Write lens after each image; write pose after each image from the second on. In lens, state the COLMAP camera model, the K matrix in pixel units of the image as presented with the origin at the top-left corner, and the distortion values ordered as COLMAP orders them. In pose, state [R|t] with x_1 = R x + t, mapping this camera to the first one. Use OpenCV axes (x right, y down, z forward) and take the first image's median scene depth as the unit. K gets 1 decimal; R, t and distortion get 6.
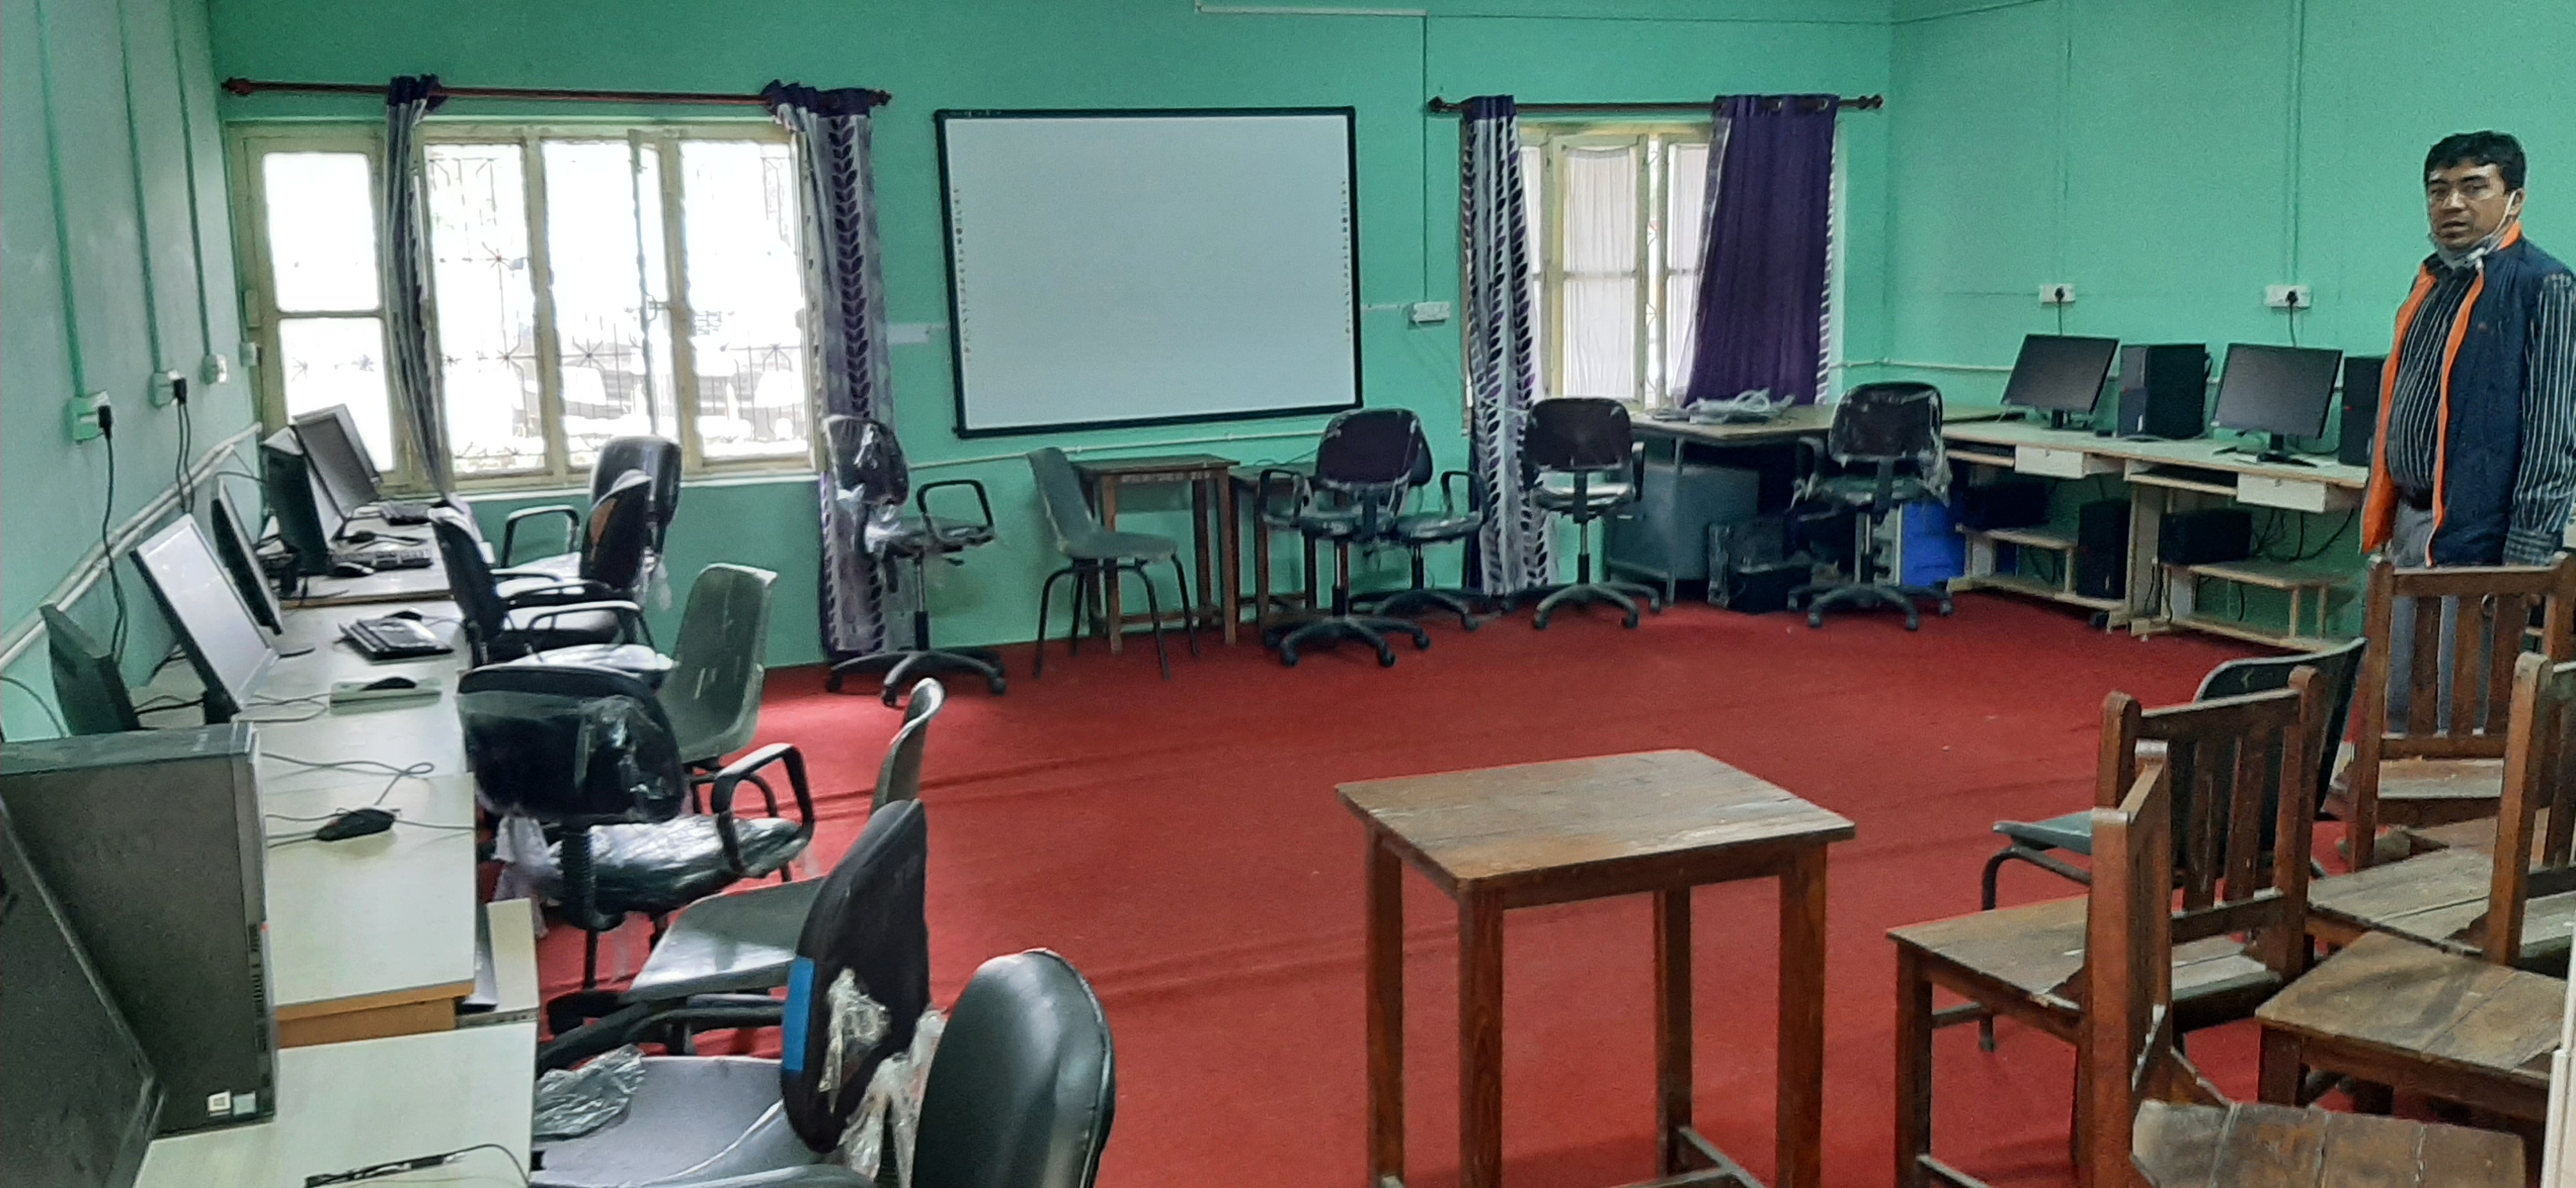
lens RADIAL K [[2064.8, 0, 1258.2], [0, 2064.8, 607.7], [0, 0, 1]] dist [0.064187, -0.061000]
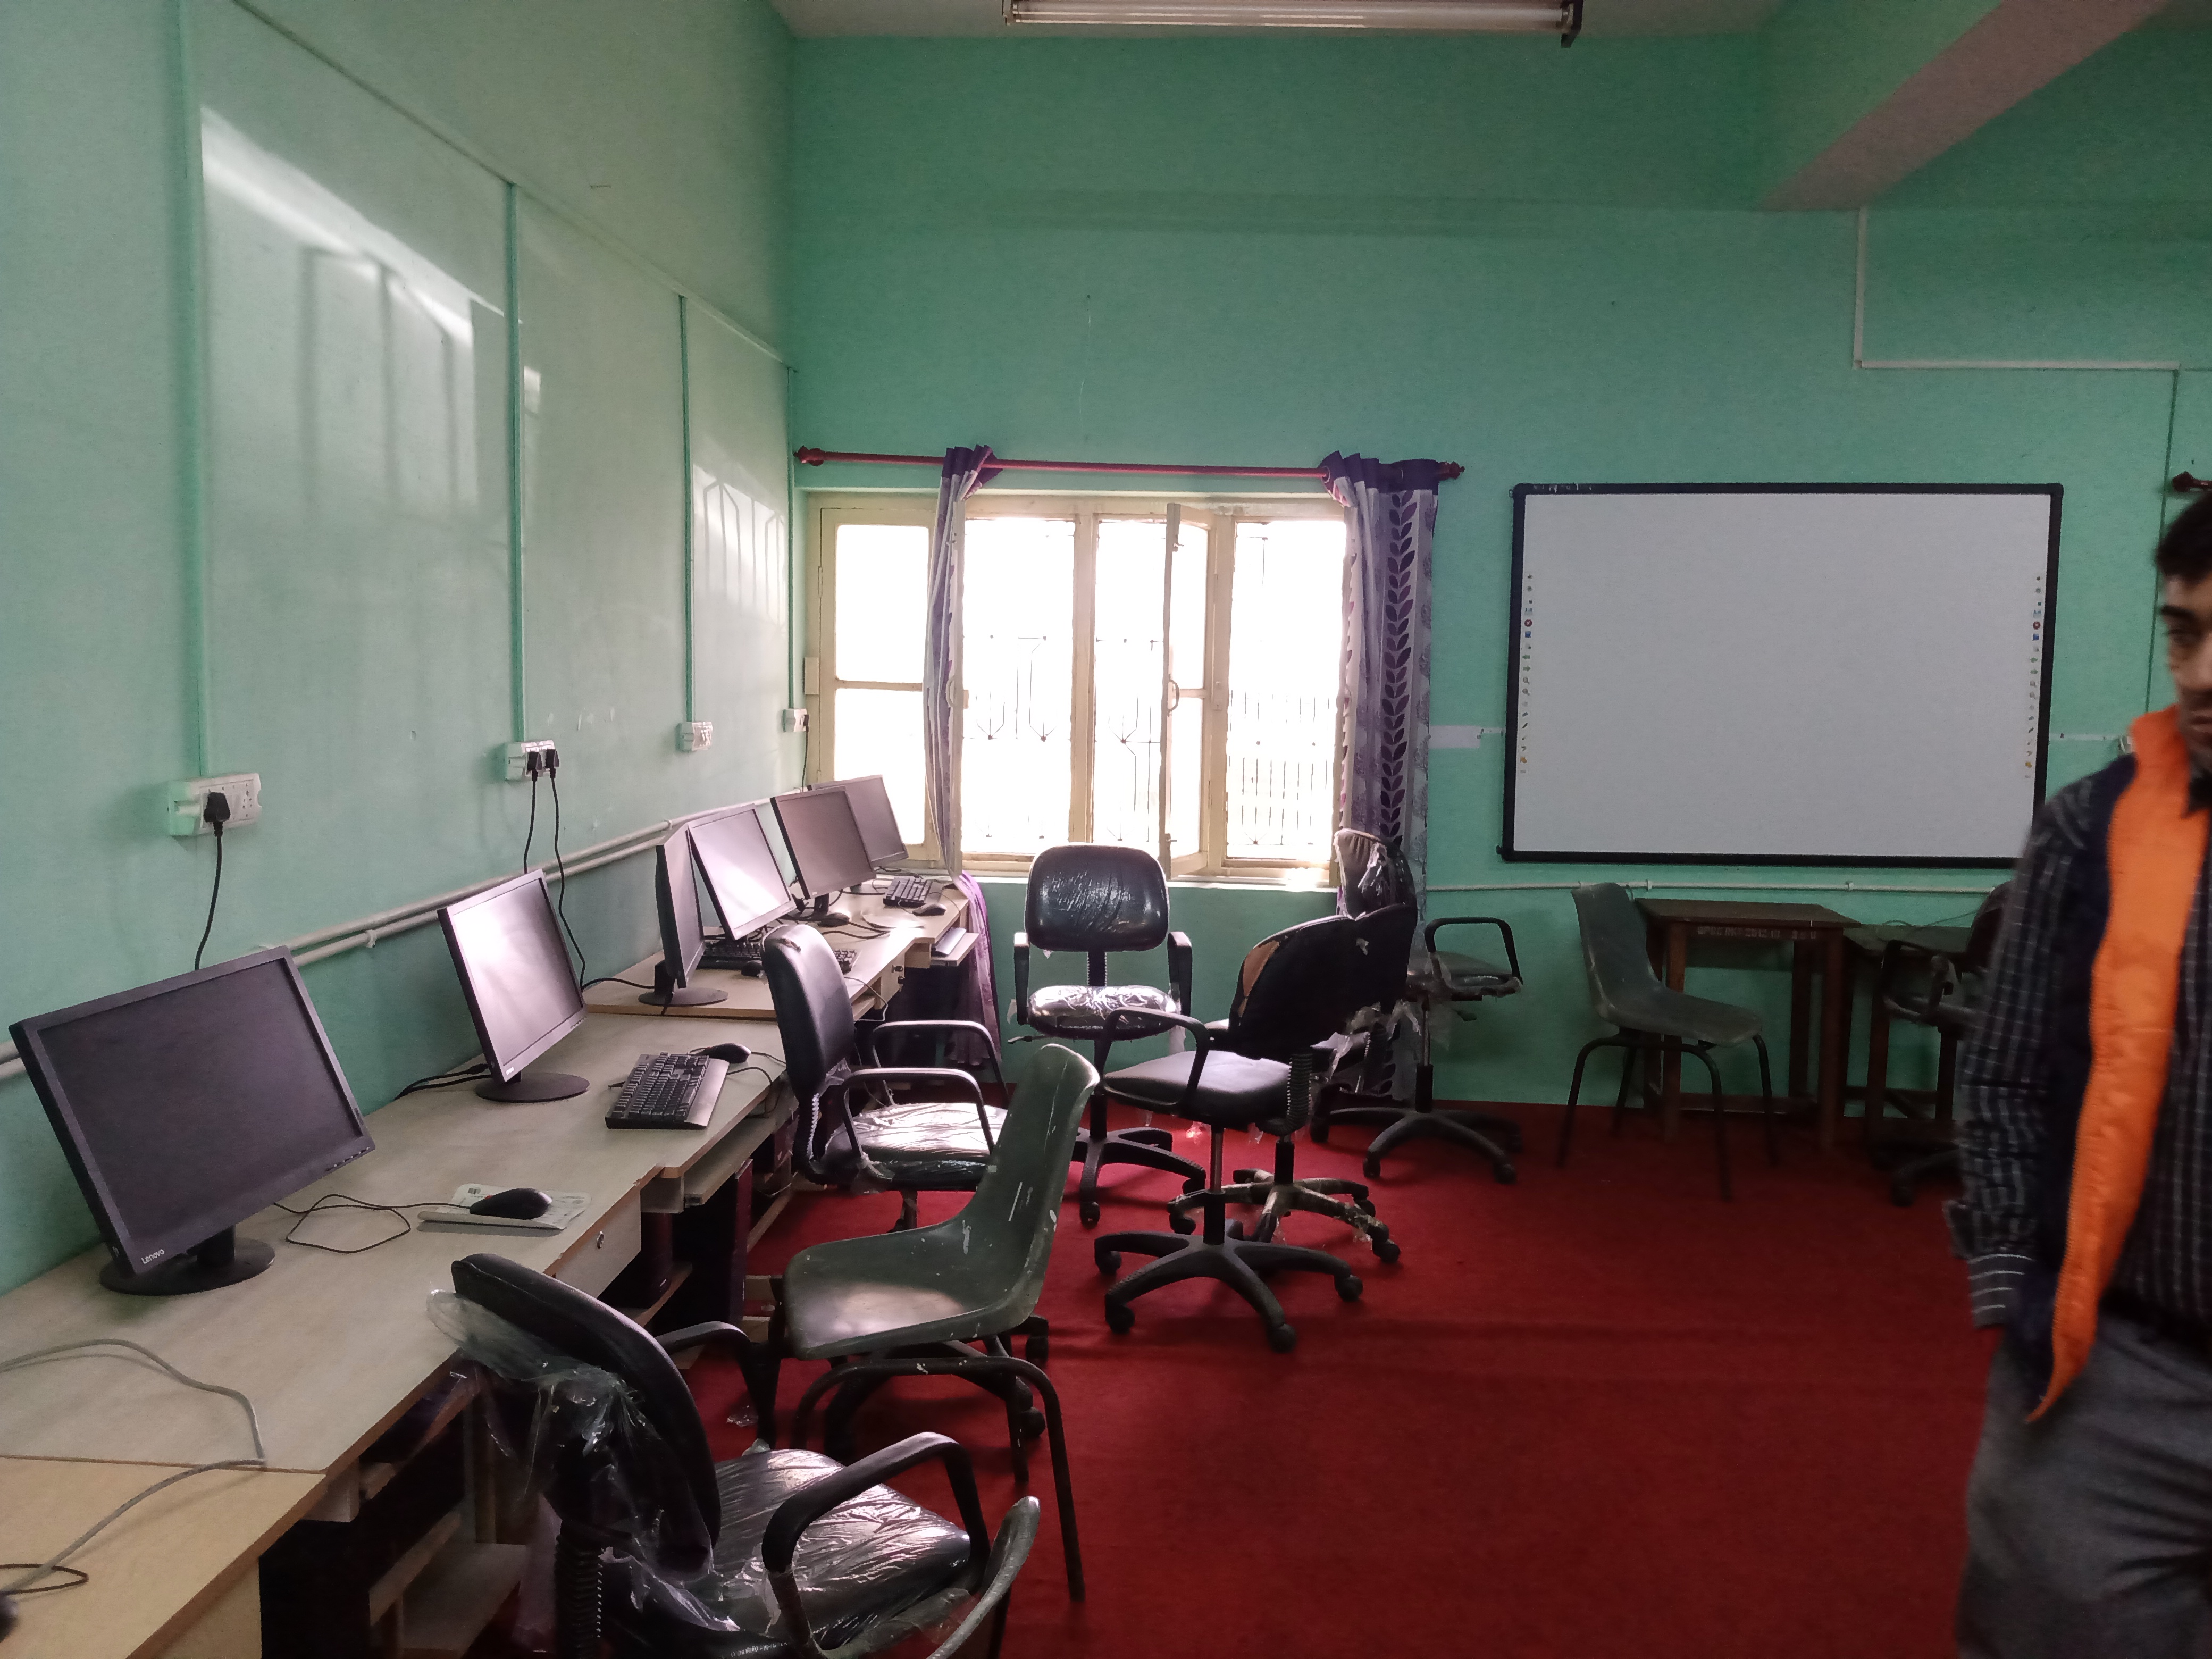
lens RADIAL K [[1752.2, 0, 1083.9], [0, 1752.2, 820.6], [0, 0, 1]] dist [0.048548, -0.067043]
pose [[0.903608, 0.082483, -0.420344, 0.003544], [-0.112636, 0.992506, -0.047374, -0.045640], [0.413286, 0.090153, 0.906127, 0.273599]]
